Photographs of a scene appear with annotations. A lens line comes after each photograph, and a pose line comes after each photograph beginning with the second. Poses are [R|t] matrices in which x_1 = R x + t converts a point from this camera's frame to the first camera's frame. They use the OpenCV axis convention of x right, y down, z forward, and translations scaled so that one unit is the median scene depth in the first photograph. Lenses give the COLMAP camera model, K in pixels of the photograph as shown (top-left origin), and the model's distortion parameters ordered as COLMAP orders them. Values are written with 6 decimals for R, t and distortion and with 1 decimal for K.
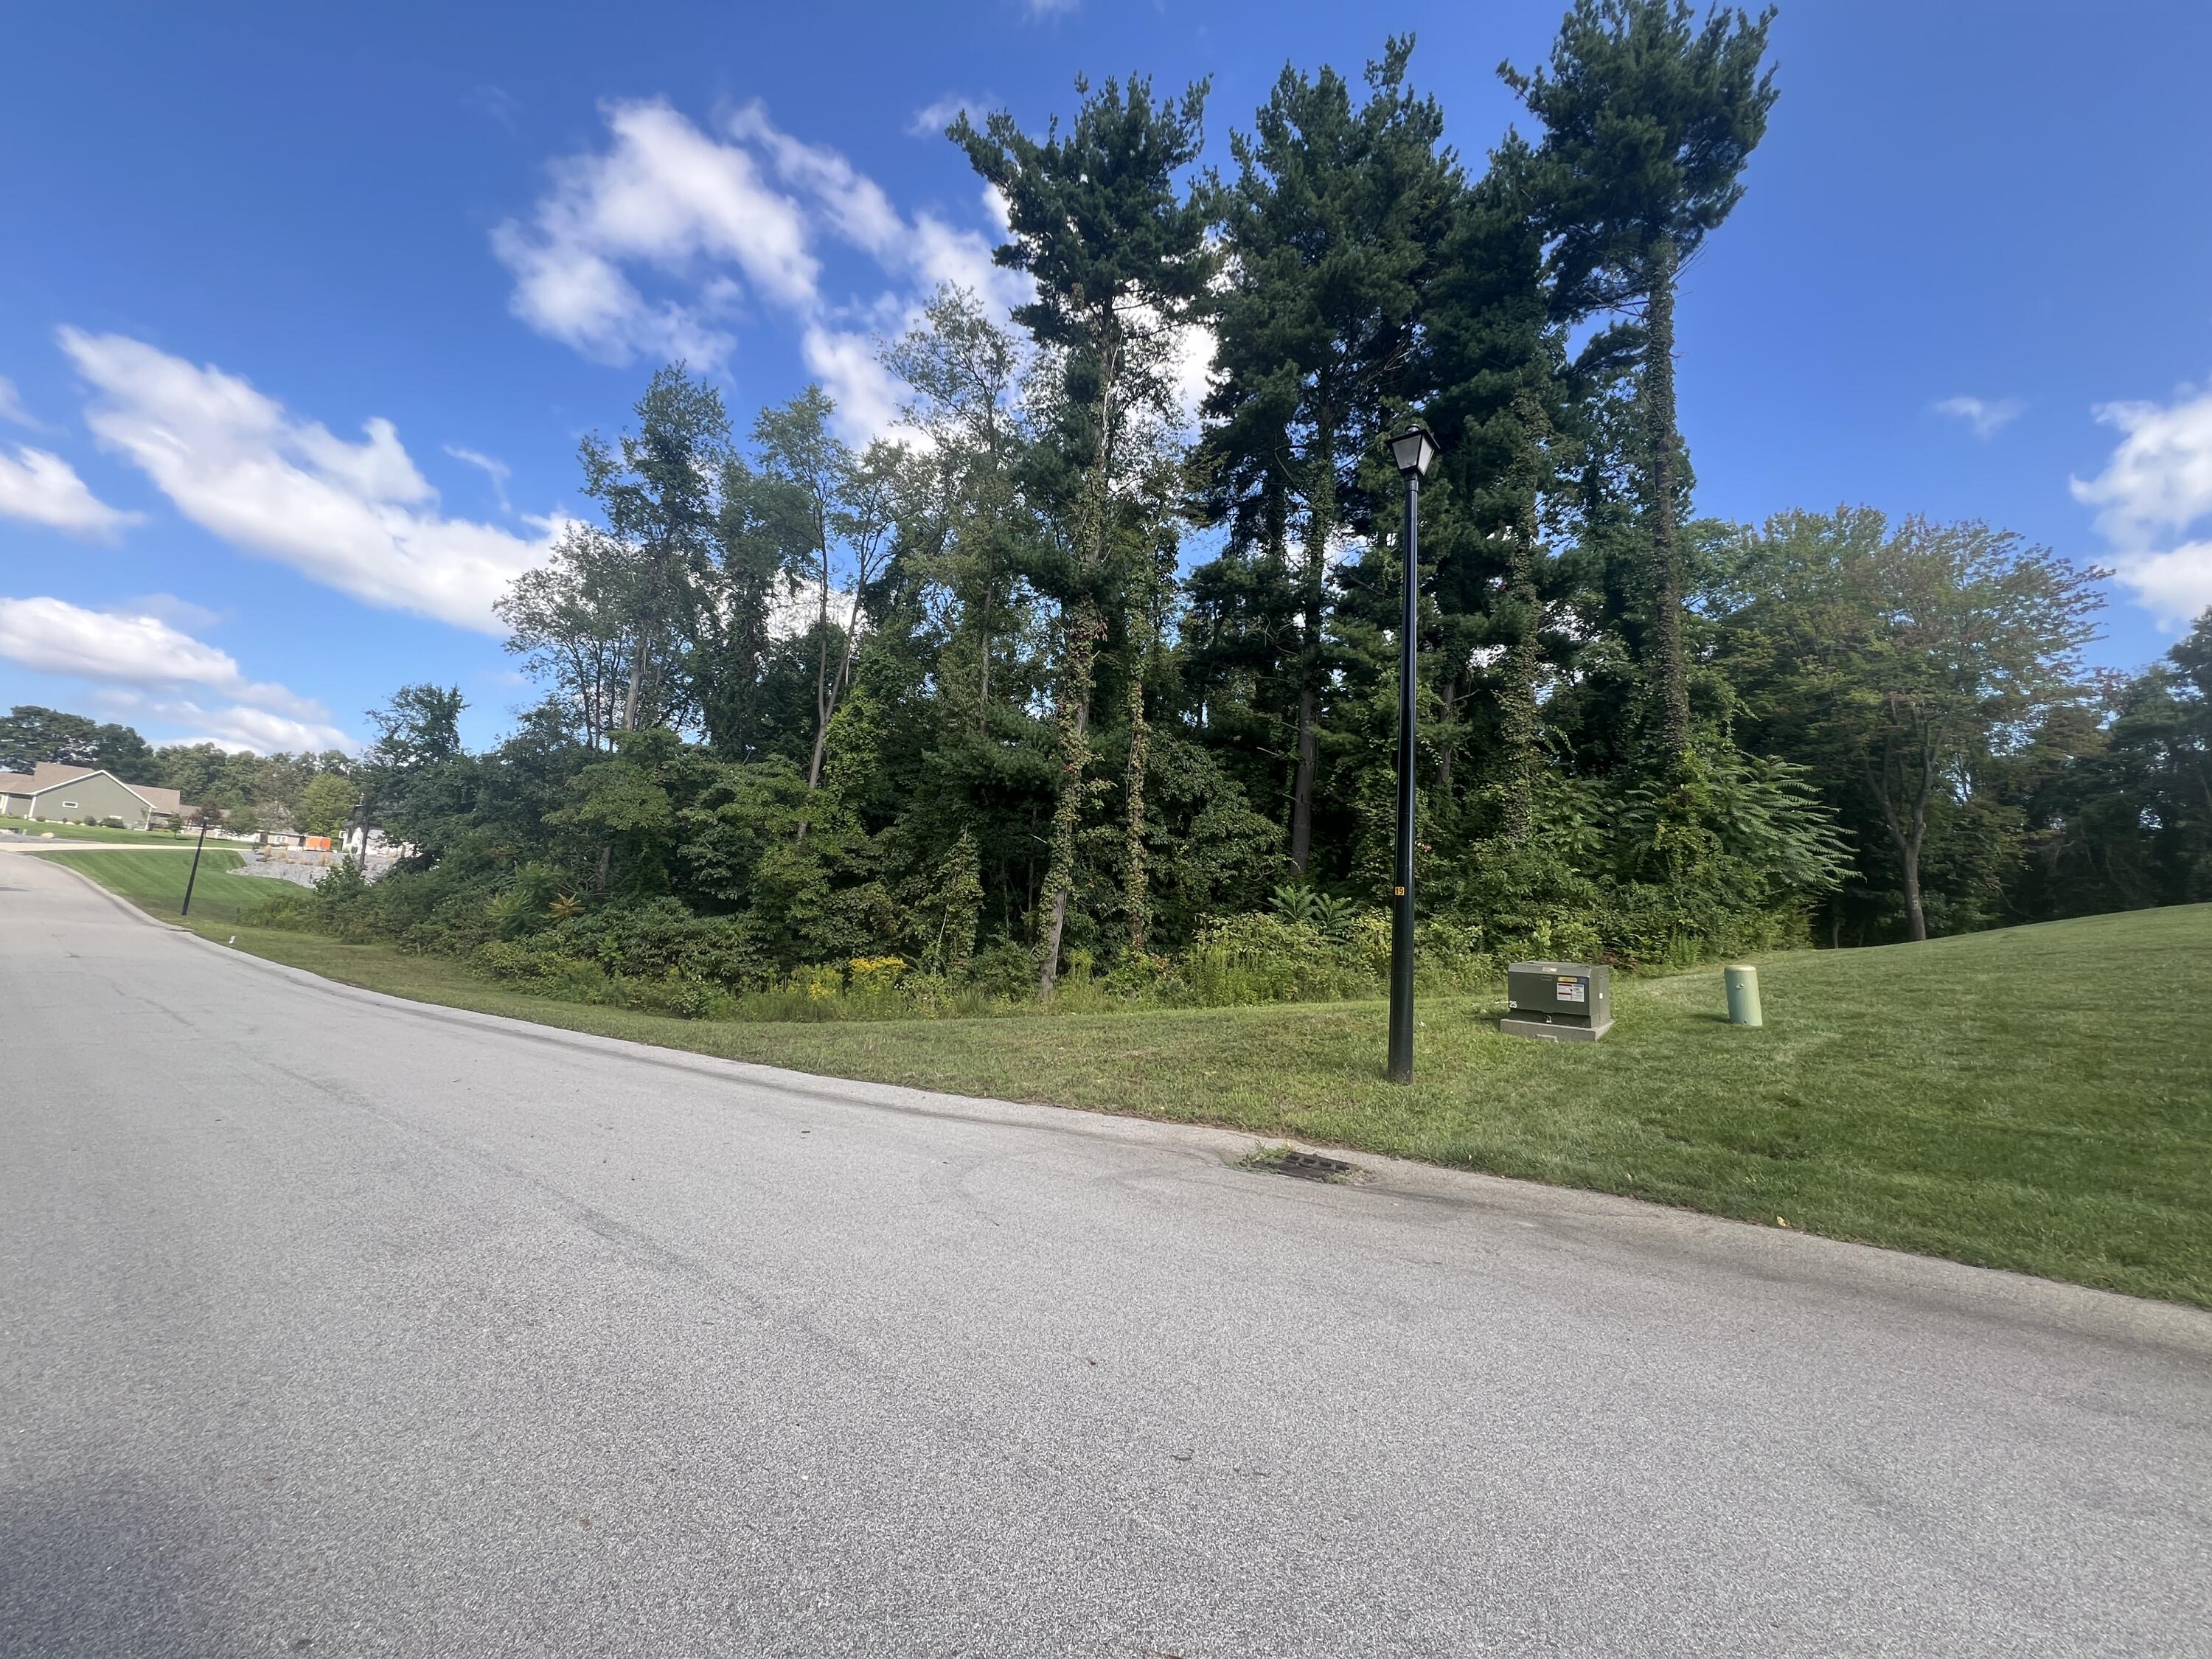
lens RADIAL K [[886.3, 0, 1120.9], [0, 886.3, 821.5], [0, 0, 1]] dist [-0.001586, 0.000363]
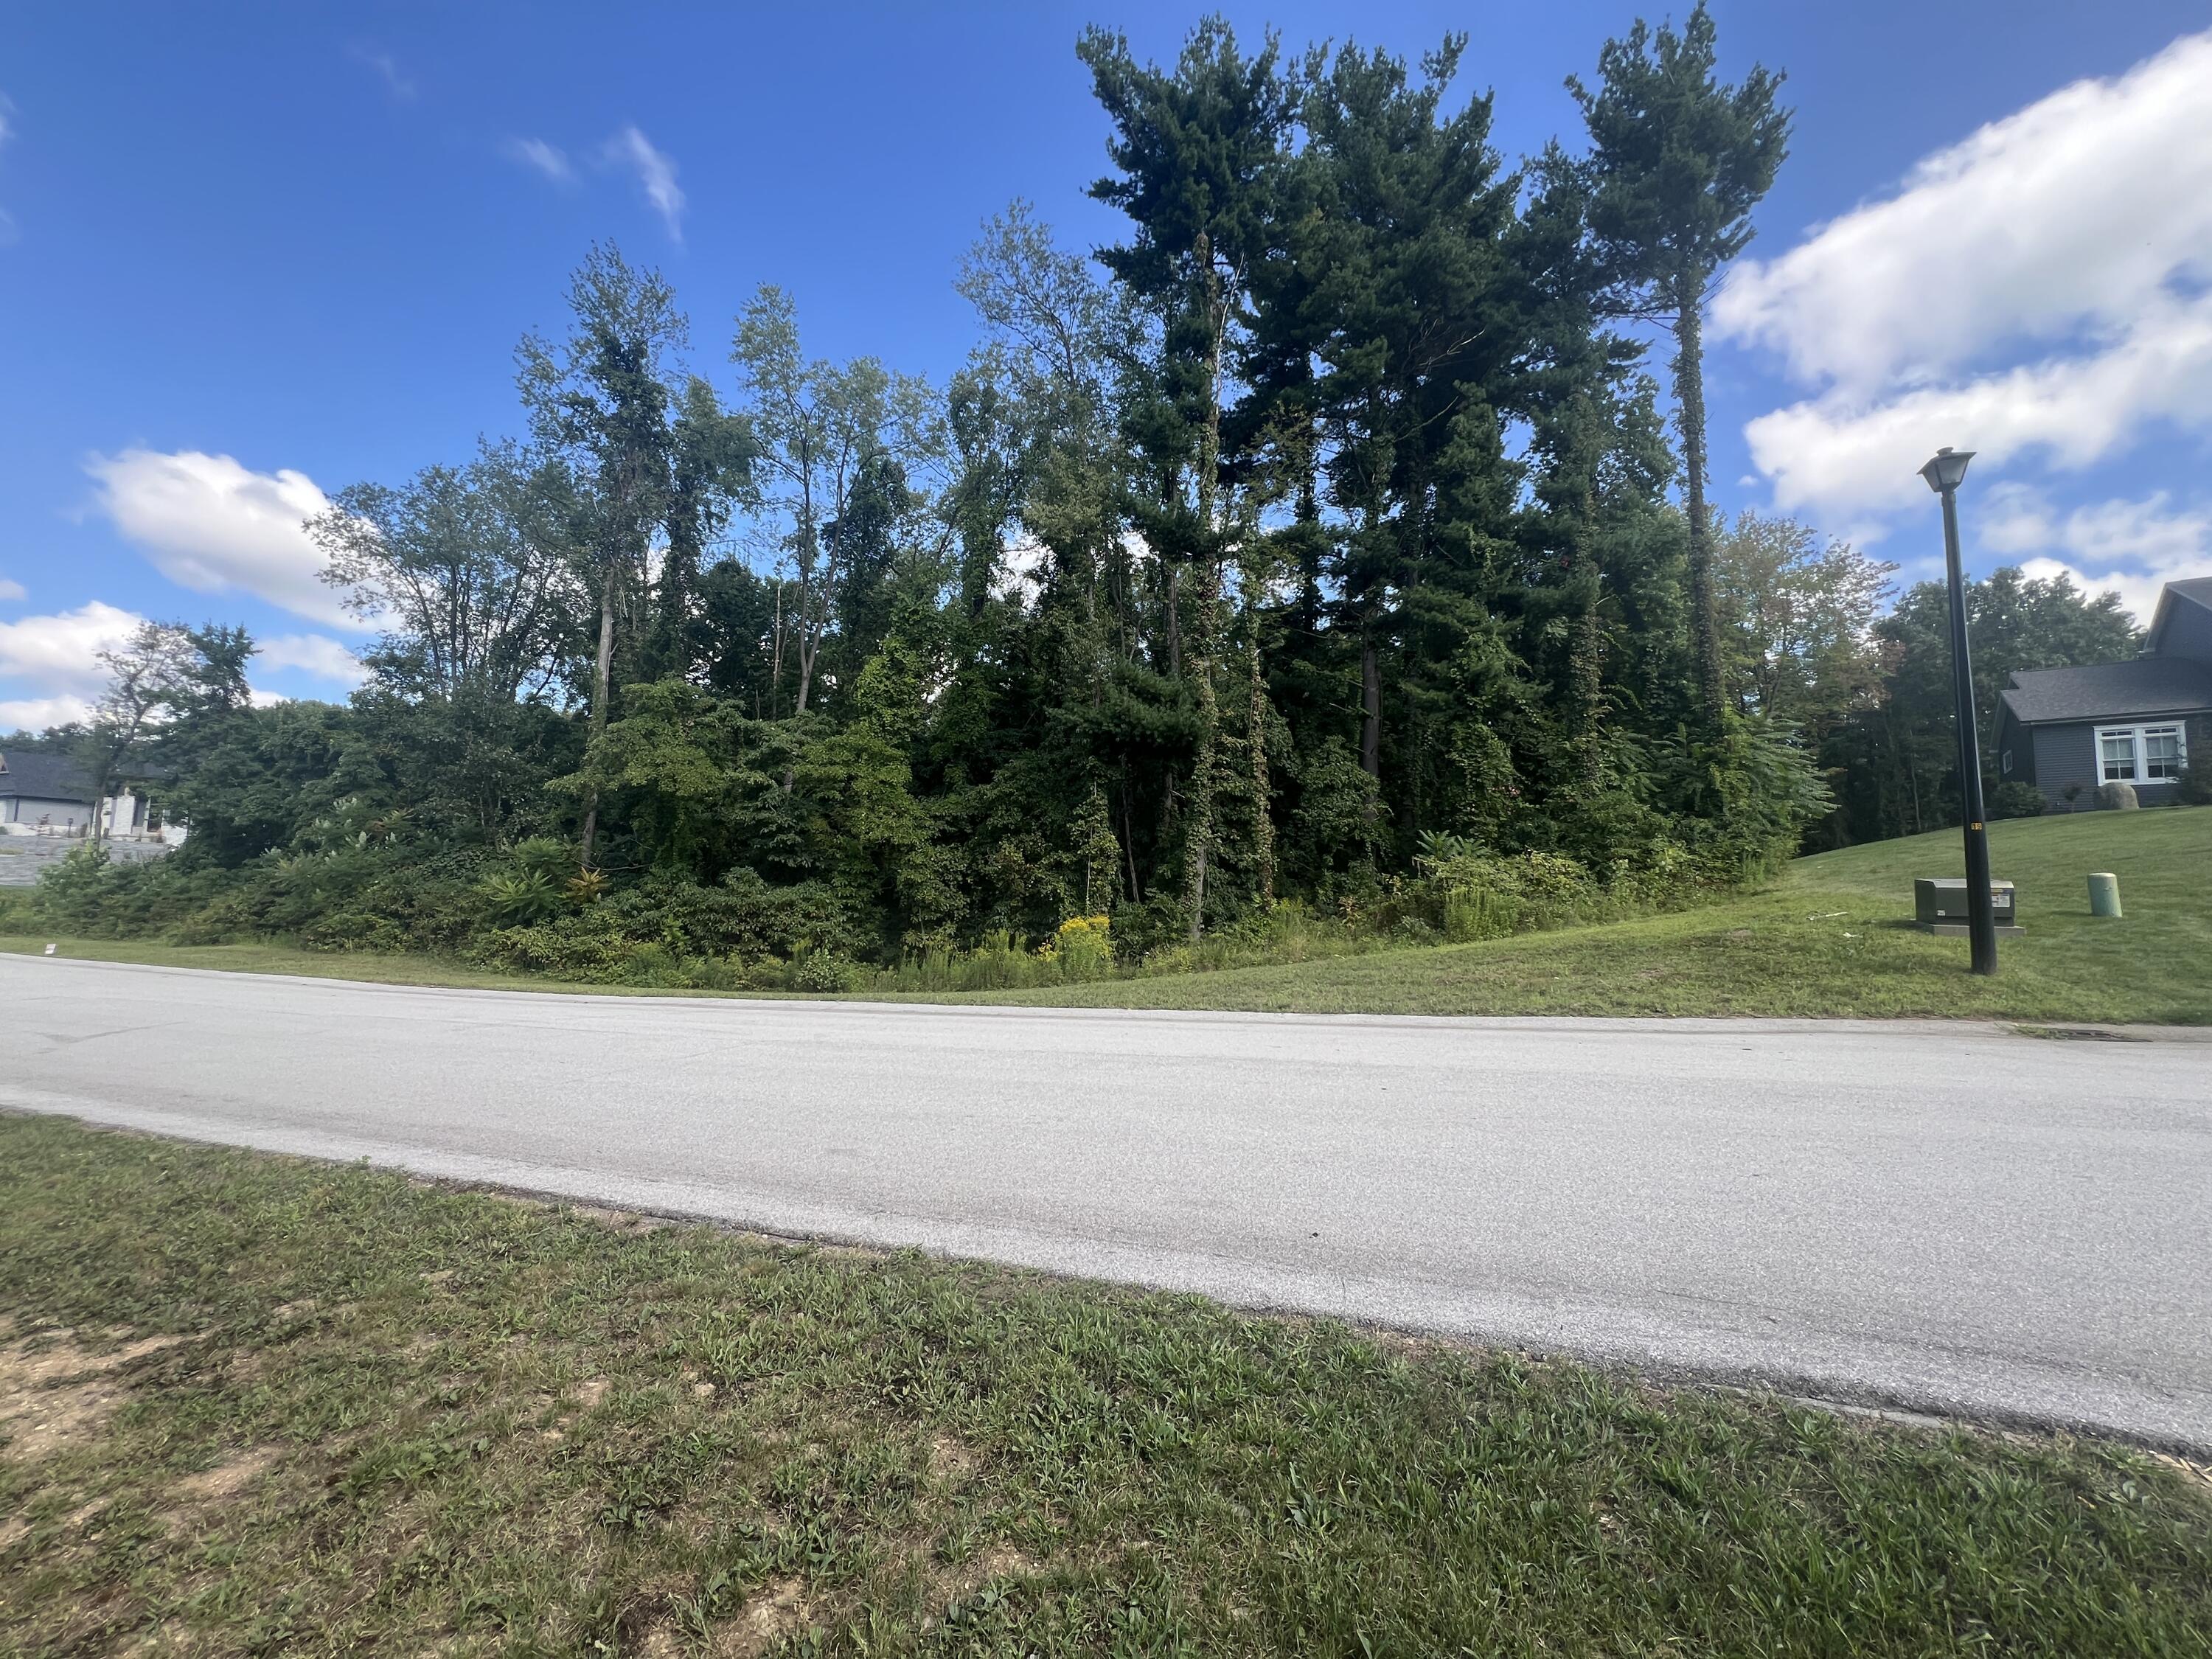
lens RADIAL K [[886.3, 0, 1092.3], [0, 886.3, 829.5], [0, 0, 1]] dist [-0.001586, 0.000363]
pose [[0.967980, -0.034422, 0.248656, -0.389157], [0.018646, 0.997677, 0.065526, -0.007022], [-0.250334, -0.058792, 0.966373, 0.027673]]
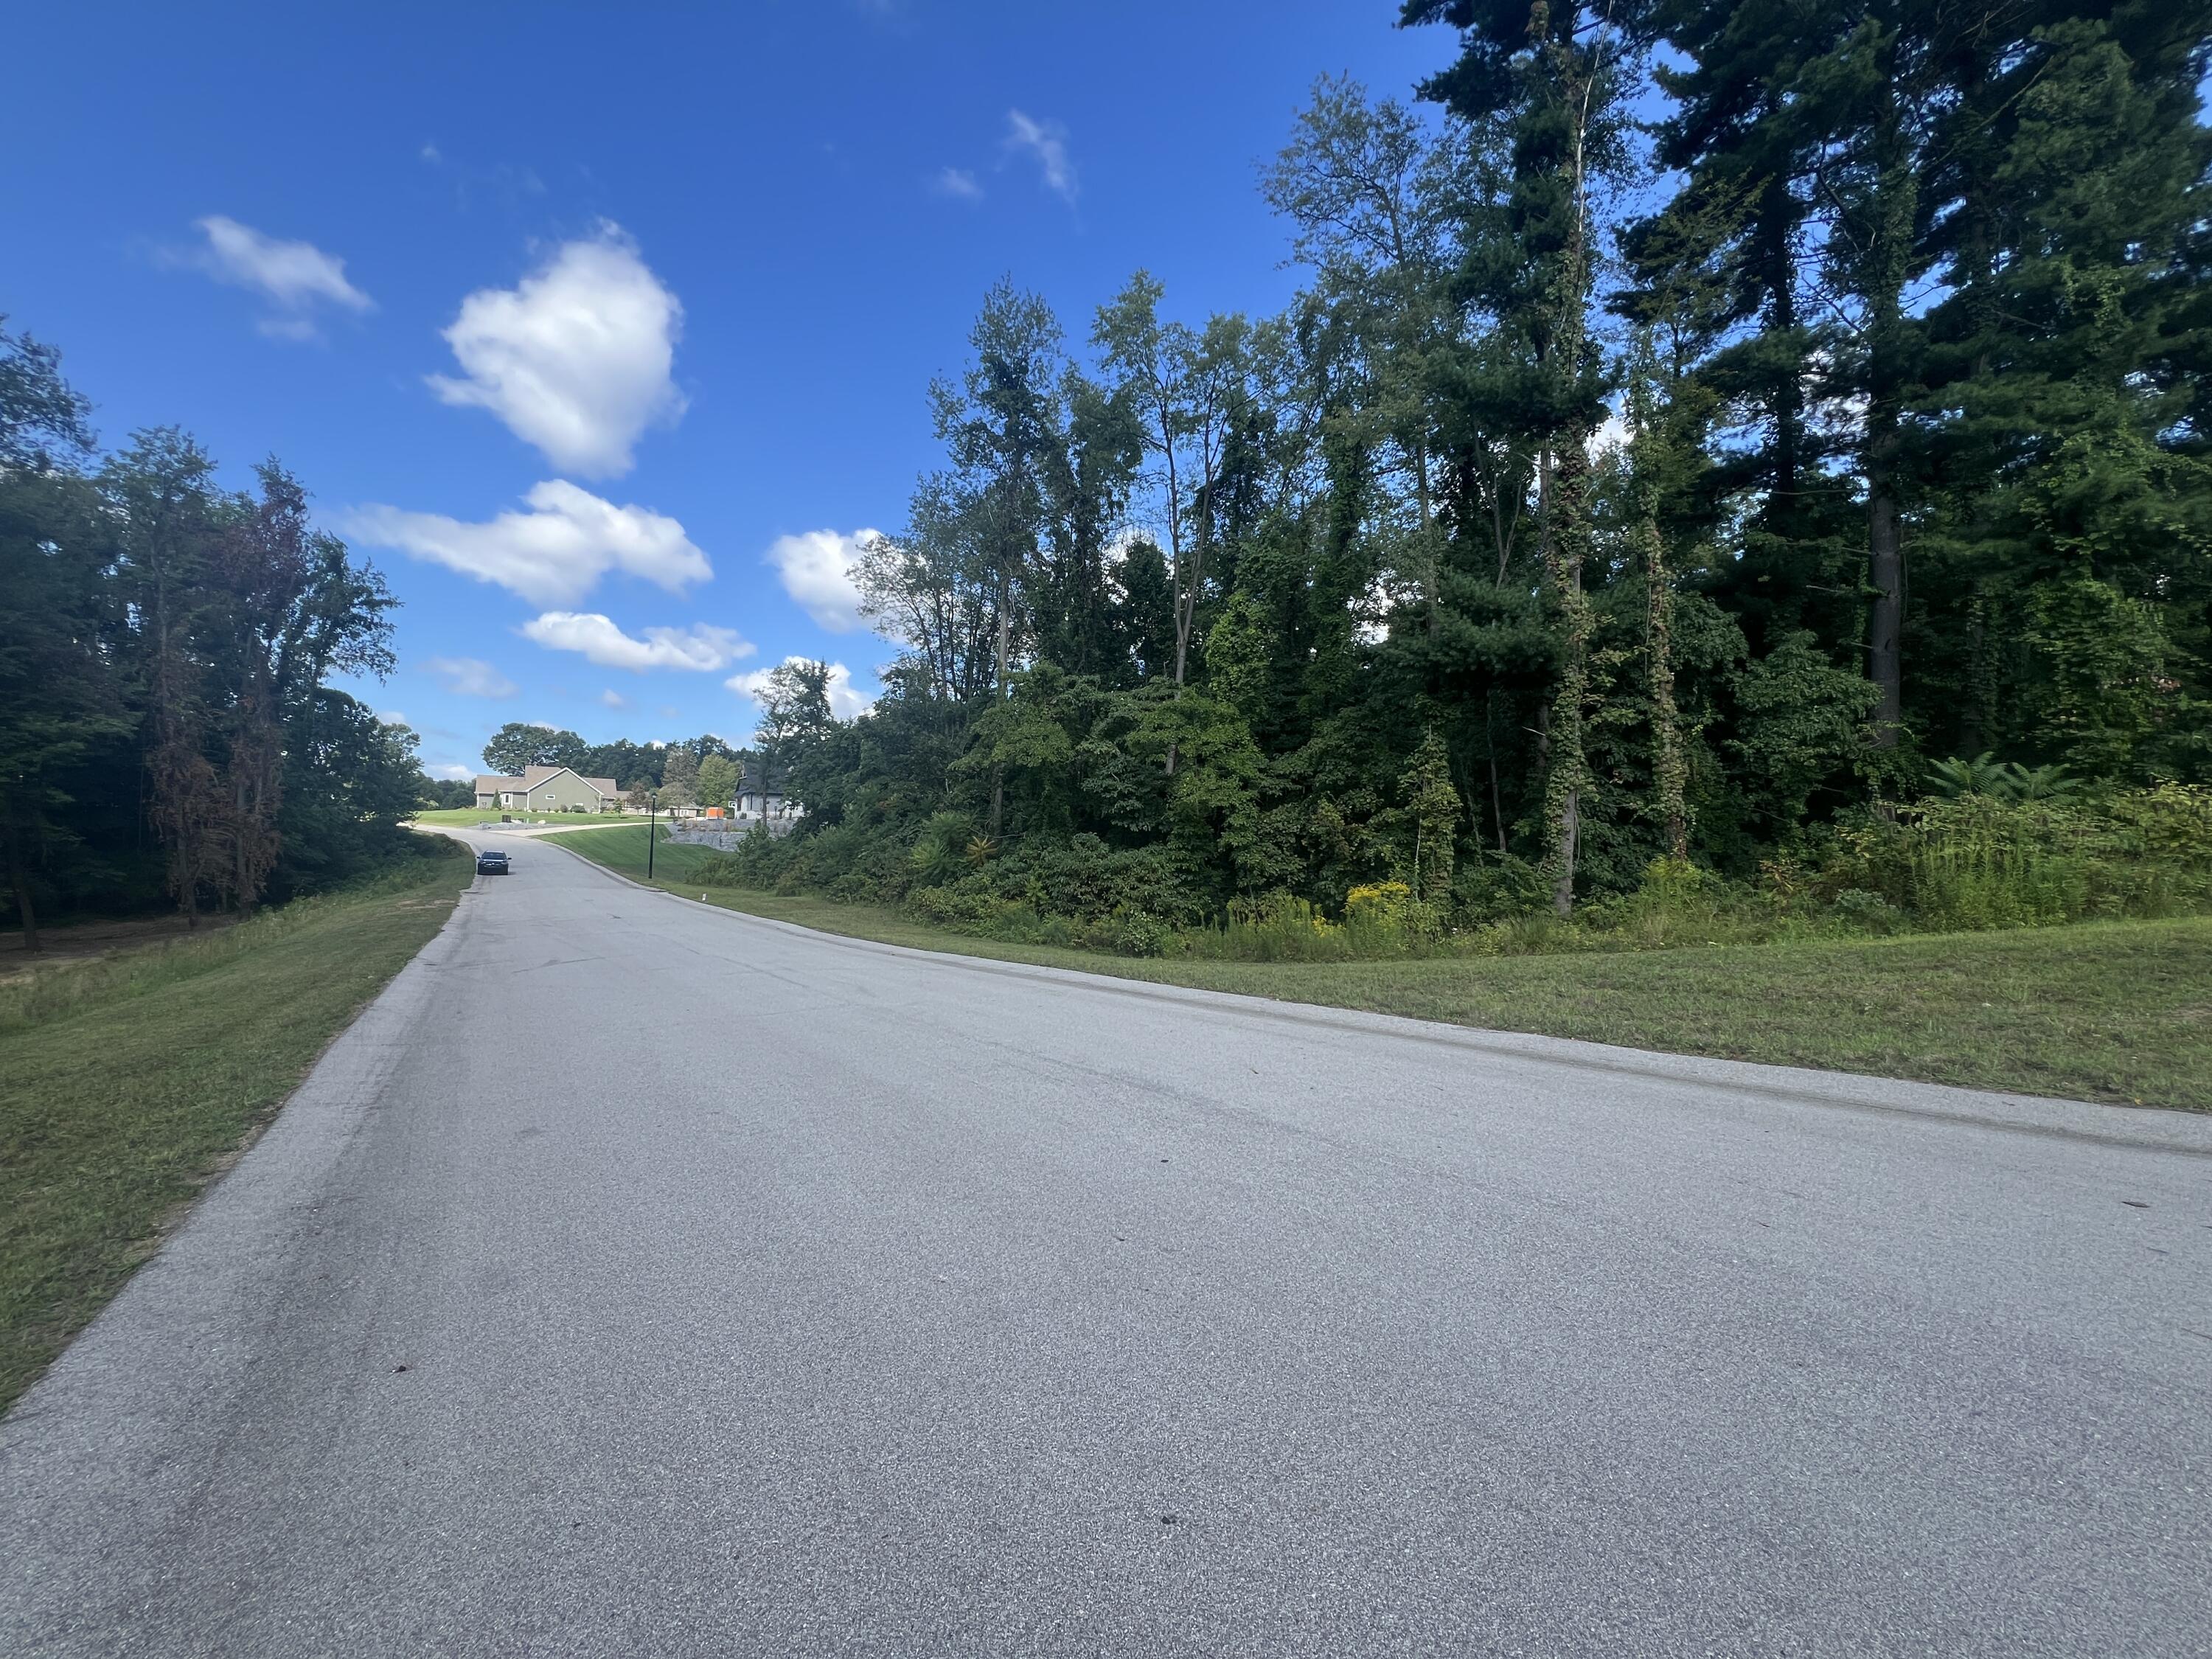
lens RADIAL K [[886.3, 0, 1106.7], [0, 886.3, 819.9], [0, 0, 1]] dist [-0.001586, 0.000363]
pose [[0.952790, -0.070423, -0.295351, -0.203993], [0.094579, 0.993172, 0.068295, 0.006922], [0.288525, -0.093004, 0.952945, 0.085404]]
